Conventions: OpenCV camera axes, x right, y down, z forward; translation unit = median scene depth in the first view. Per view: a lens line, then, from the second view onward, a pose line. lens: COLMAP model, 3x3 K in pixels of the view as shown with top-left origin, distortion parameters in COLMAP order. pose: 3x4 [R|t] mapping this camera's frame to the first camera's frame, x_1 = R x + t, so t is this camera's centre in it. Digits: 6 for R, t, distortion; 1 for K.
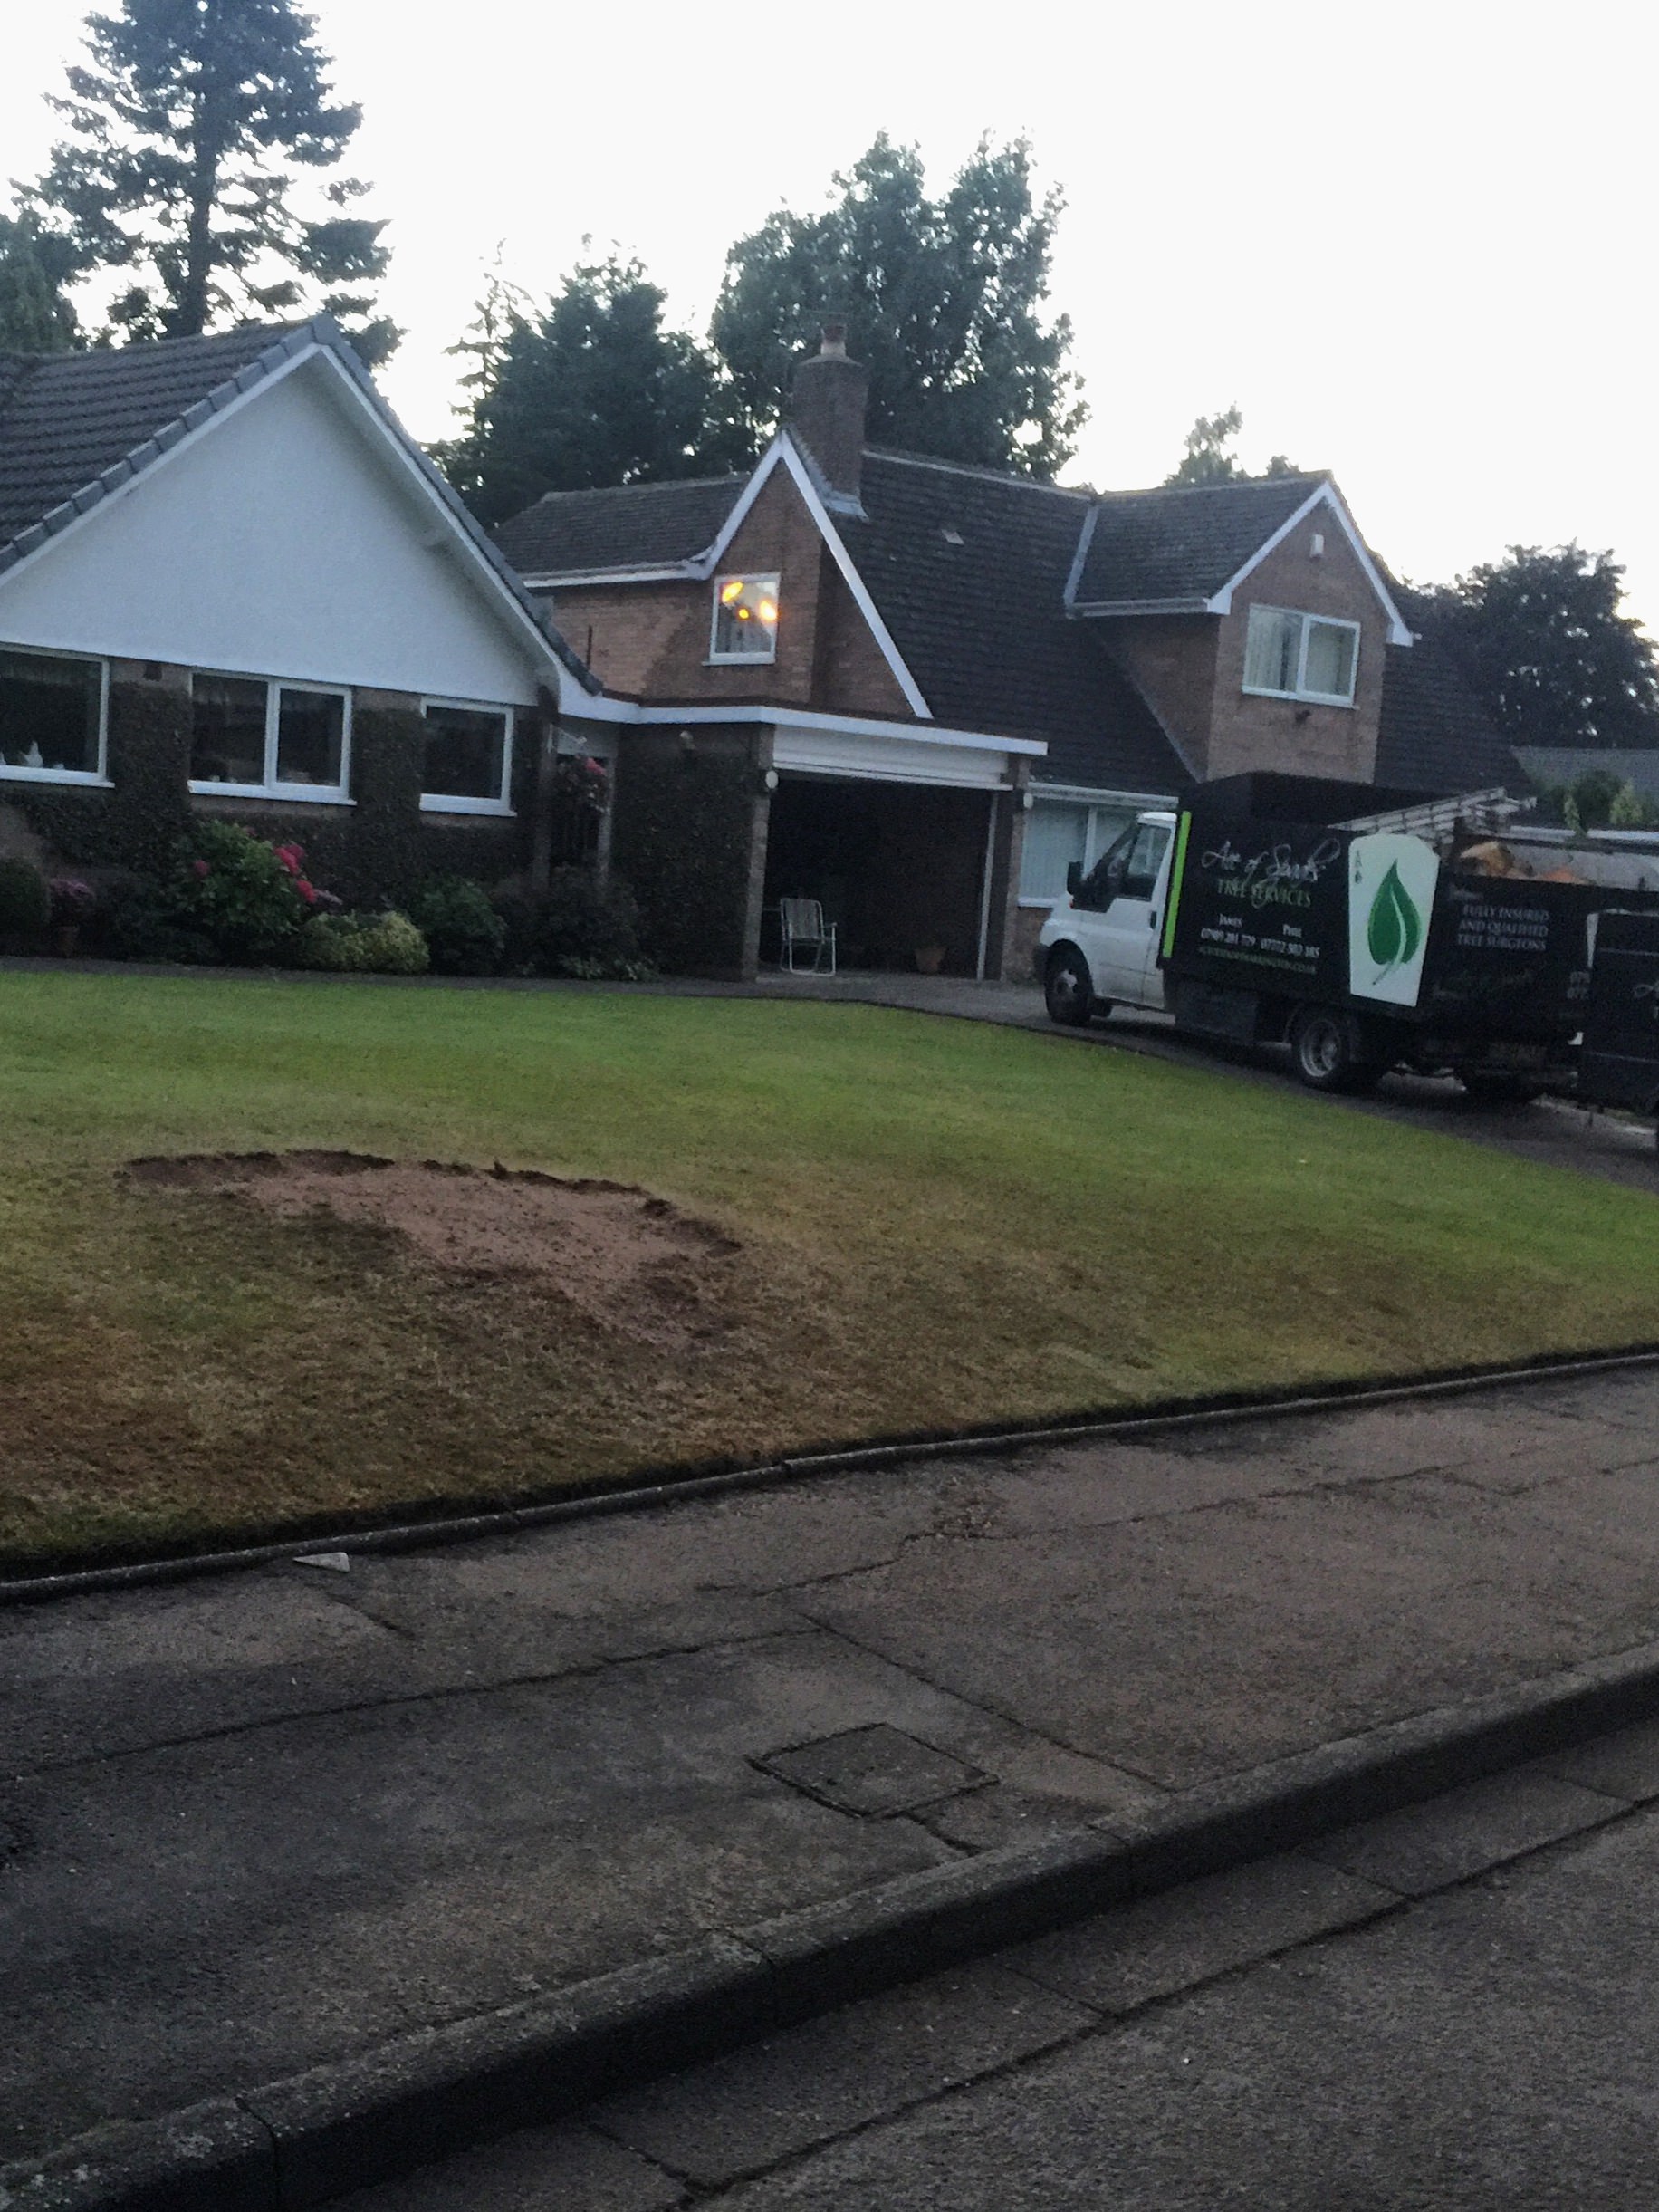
lens RADIAL K [[2533.6, 0, 607.6], [0, 2533.6, 1106.8], [0, 0, 1]] dist [0.114677, -0.021918]
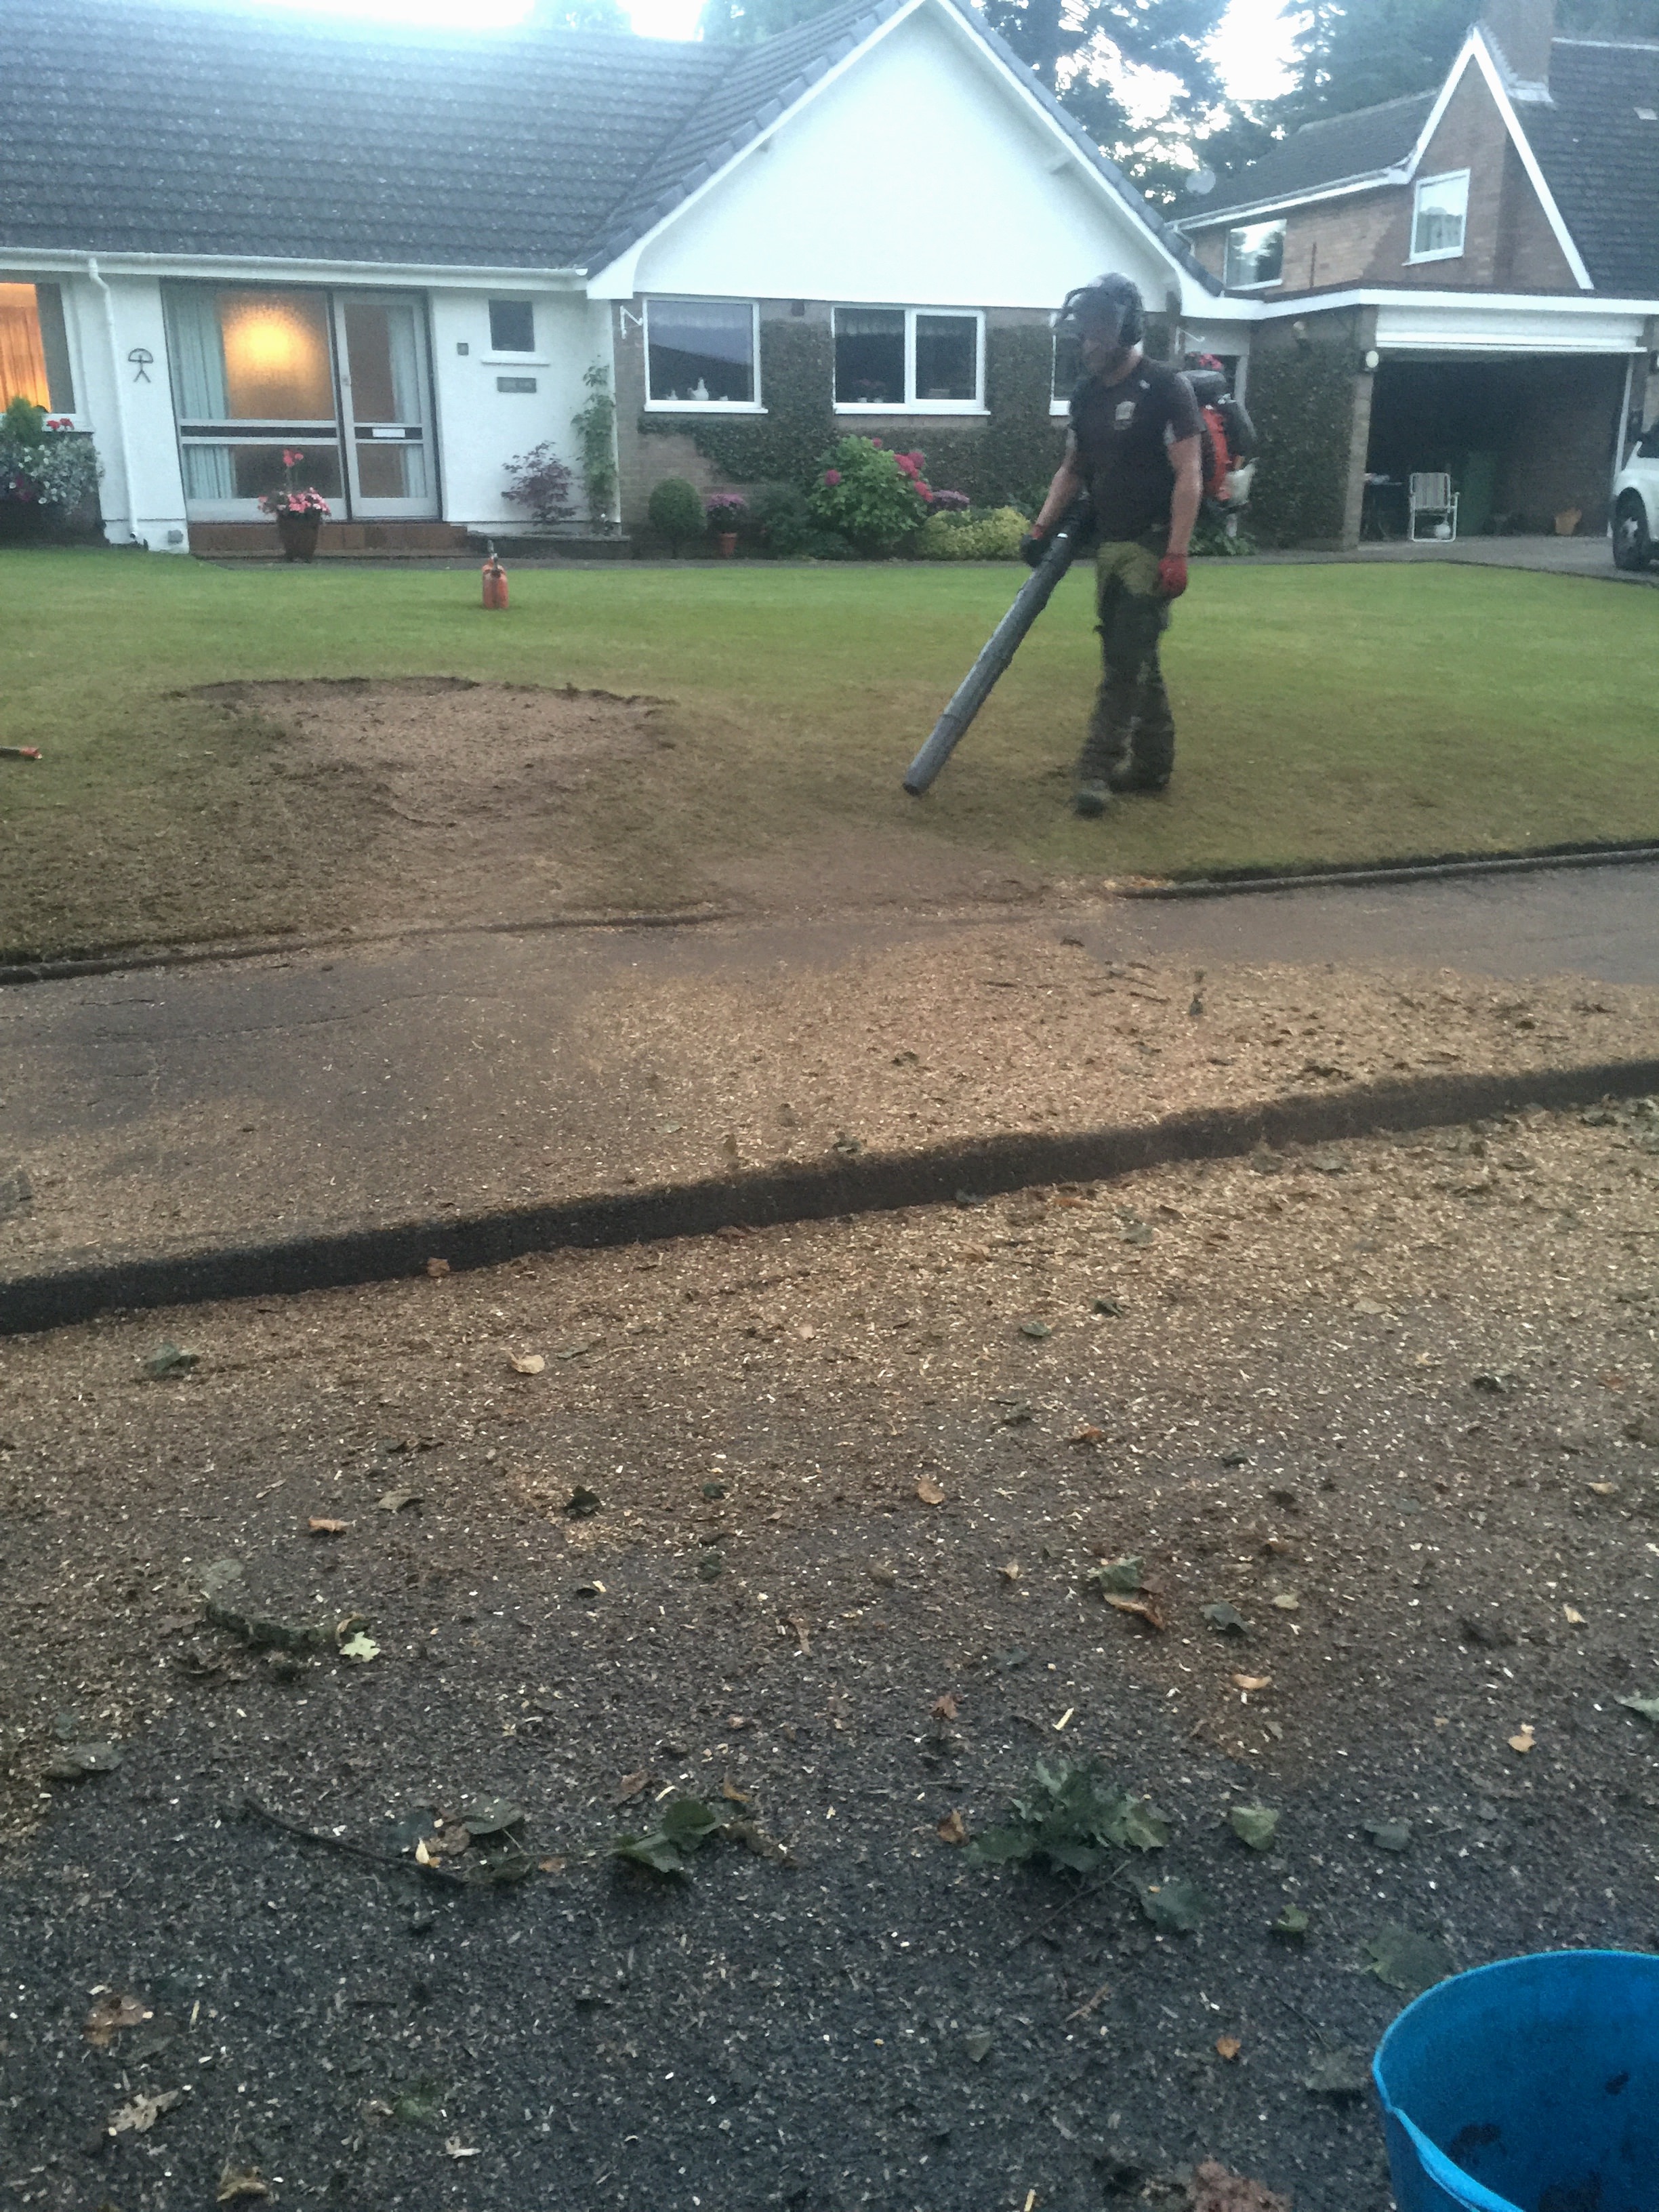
lens RADIAL K [[1936.0, 0, 826.8], [0, 1936.0, 1051.9], [0, 0, 1]] dist [0.127792, -0.146700]
pose [[0.946968, 0.027742, -0.320128, 0.123519], [0.029324, 0.984648, 0.172071, 0.013473], [0.319987, -0.172333, 0.931617, 0.069869]]
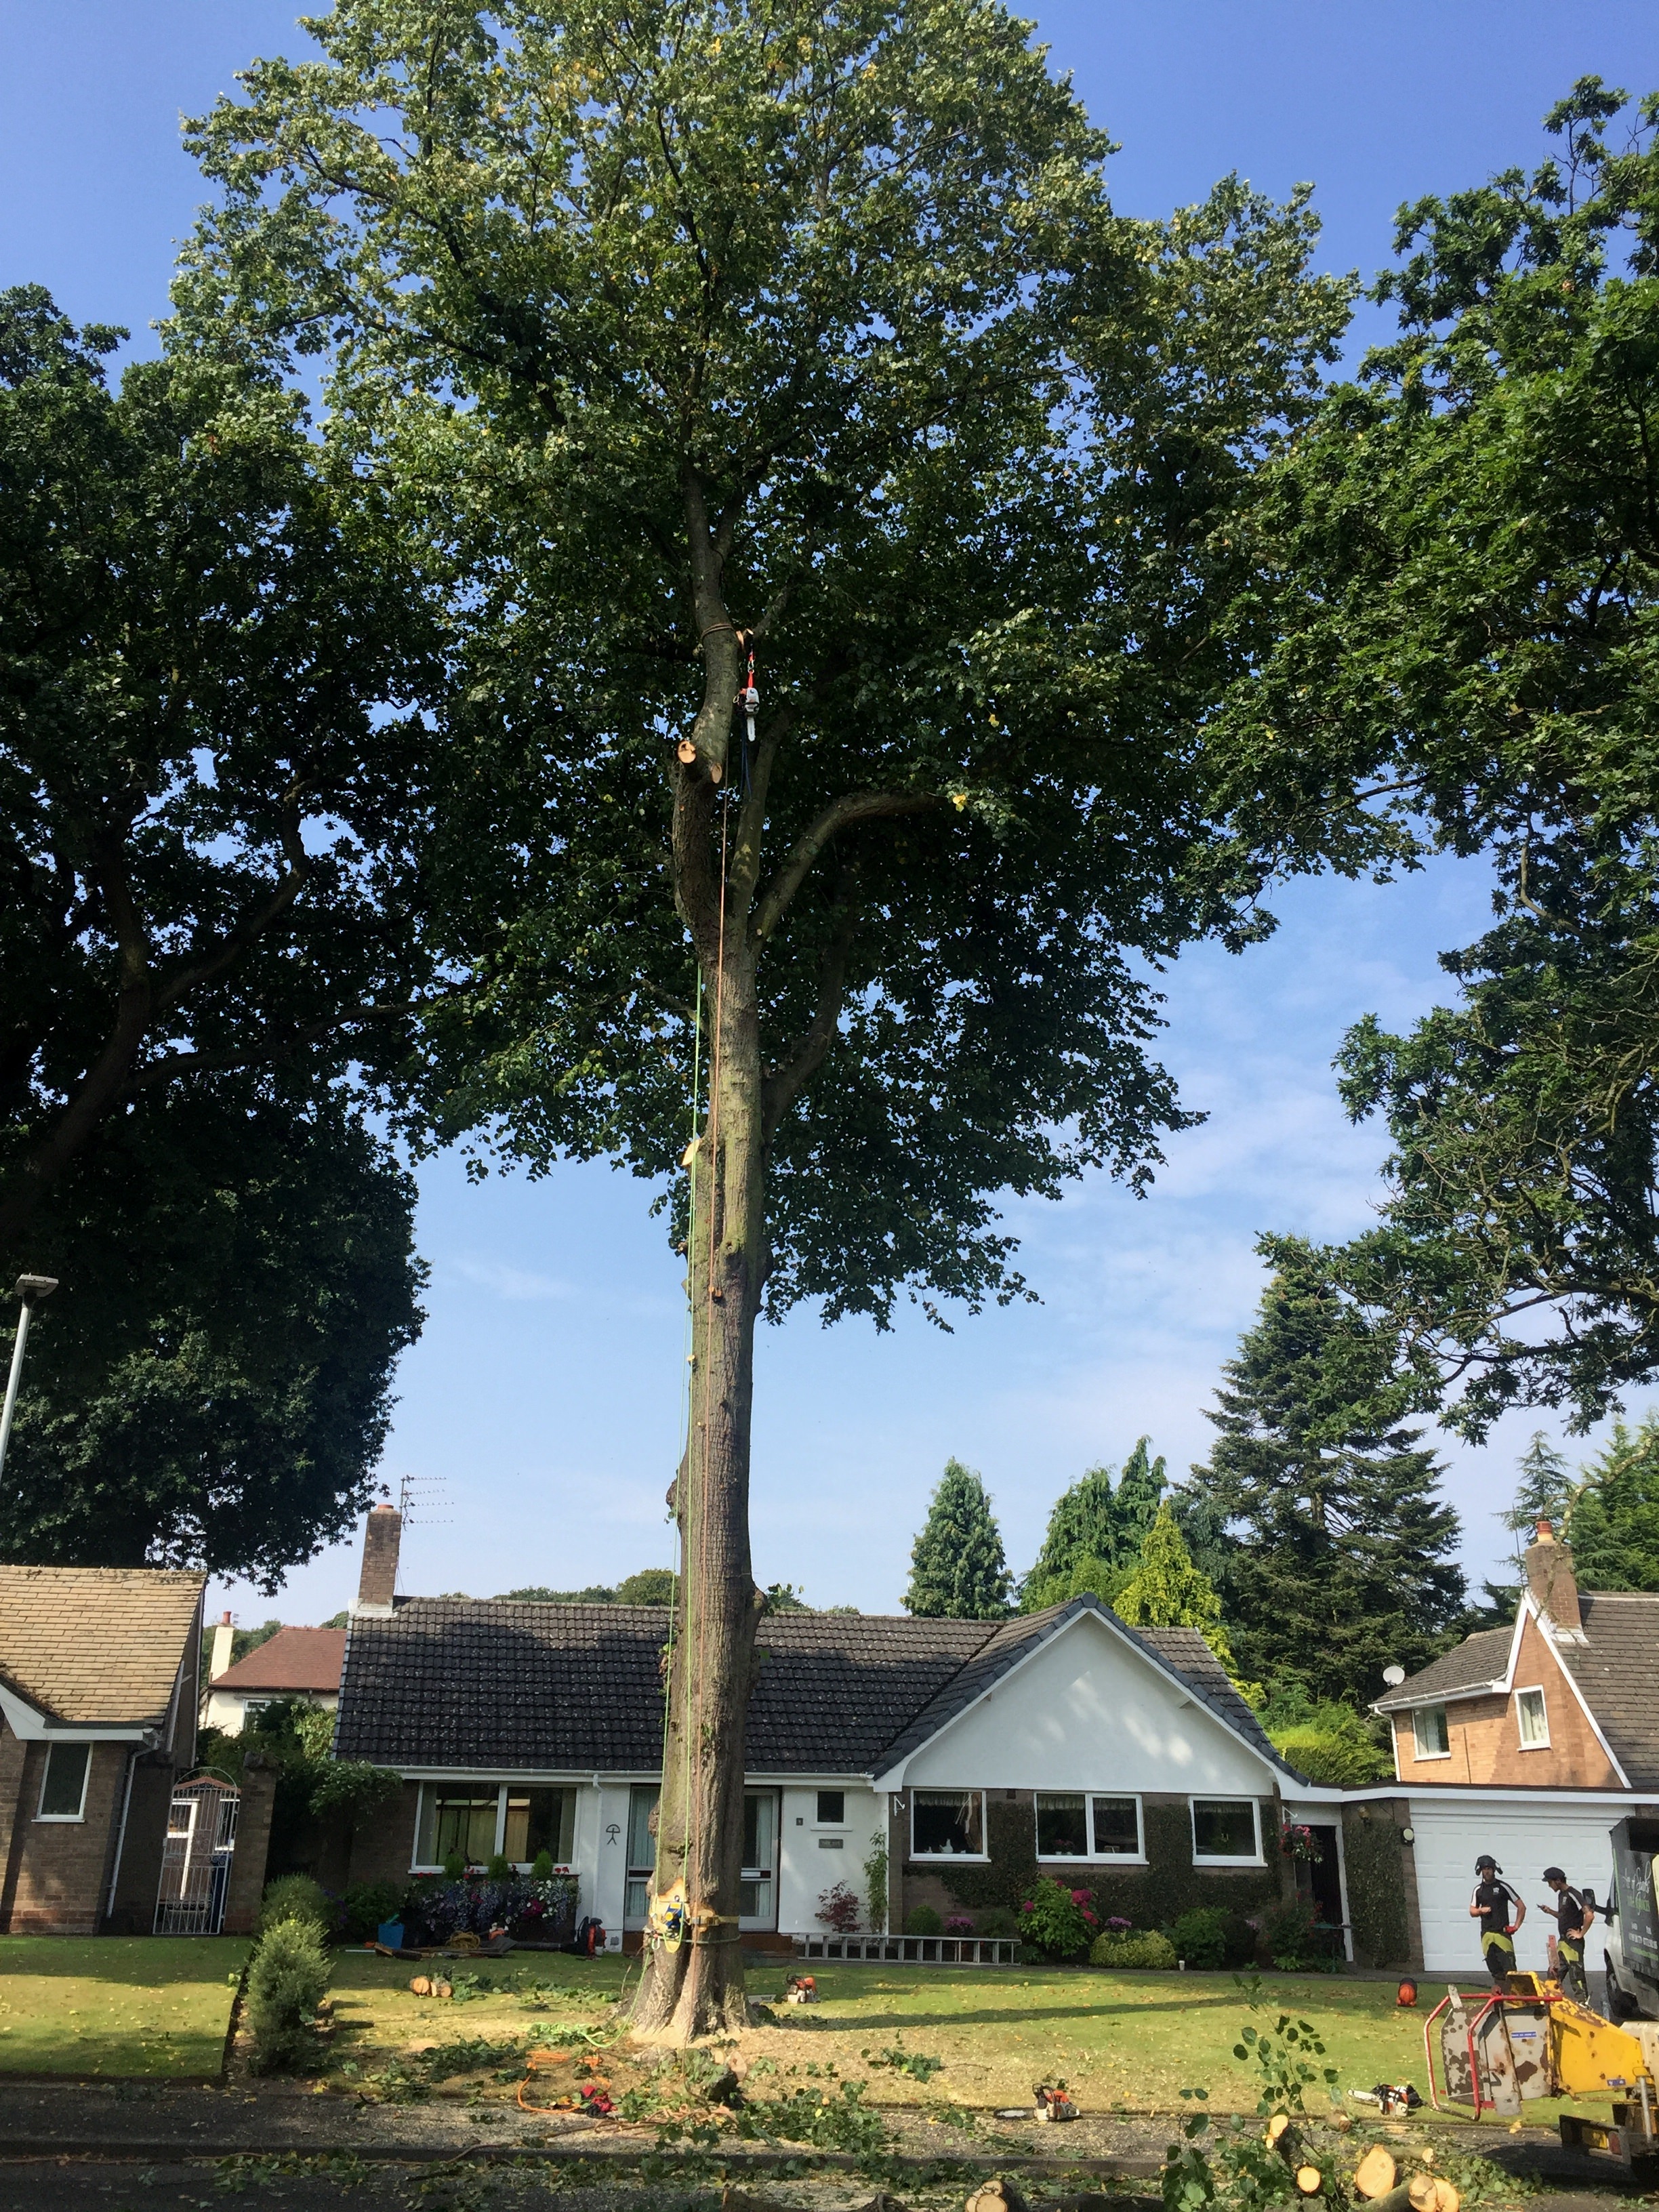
lens RADIAL K [[1868.7, 0, 857.0], [0, 1868.7, 974.7], [0, 0, 1]] dist [0.024880, -0.062133]
pose [[0.861947, -0.261474, -0.434371, 0.431973], [-0.013566, 0.844549, -0.535306, 0.055657], [0.506816, 0.467299, 0.724410, -0.319160]]
